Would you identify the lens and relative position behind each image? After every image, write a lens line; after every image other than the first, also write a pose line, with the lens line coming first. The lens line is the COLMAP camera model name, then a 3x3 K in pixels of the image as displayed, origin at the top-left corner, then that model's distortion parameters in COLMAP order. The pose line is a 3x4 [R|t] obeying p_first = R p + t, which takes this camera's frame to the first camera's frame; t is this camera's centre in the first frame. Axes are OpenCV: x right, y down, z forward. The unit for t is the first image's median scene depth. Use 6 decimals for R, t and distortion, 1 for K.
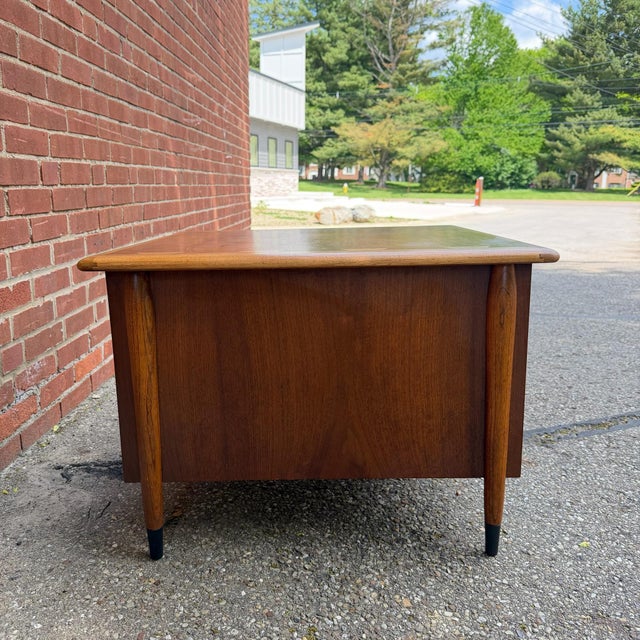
lens RADIAL K [[604.4, 0, 320.0], [0, 604.4, 320.0], [0, 0, 1]] dist [0.061551, -0.116192]
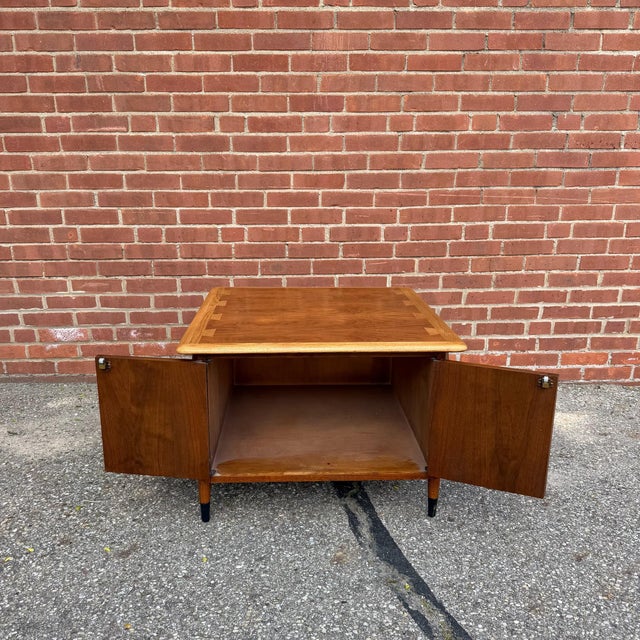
lens RADIAL K [[595.4, 0, 320.0], [0, 595.4, 320.0], [0, 0, 1]] dist [0.170727, -0.366910]
pose [[0.049698, 0.279002, -0.959004, 1.189515], [-0.213303, 0.941002, 0.262711, -0.423218], [0.975721, 0.191502, 0.106278, 0.725150]]
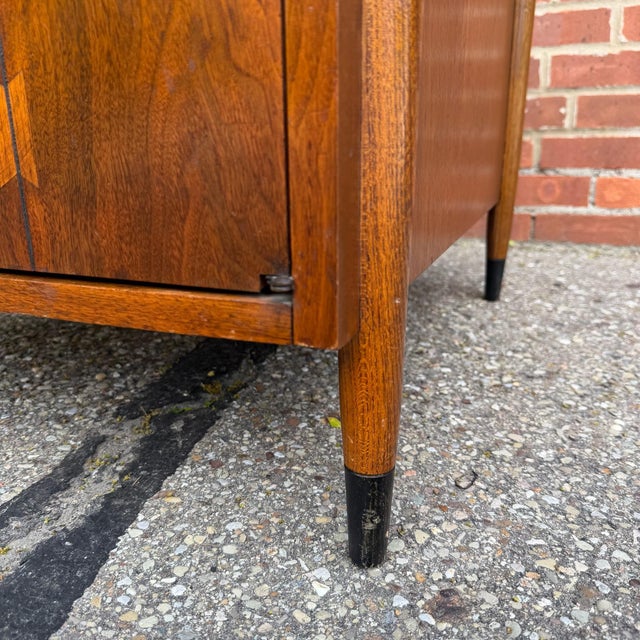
lens RADIAL K [[613.5, 0, 316.6], [0, 613.5, 317.9], [0, 0, 1]] dist [0.073748, -0.145298]
pose [[-0.373991, 0.296731, -0.878682, 0.386448], [-0.171387, 0.909005, 0.379918, 0.014872], [0.911459, 0.292680, -0.289104, 1.150005]]
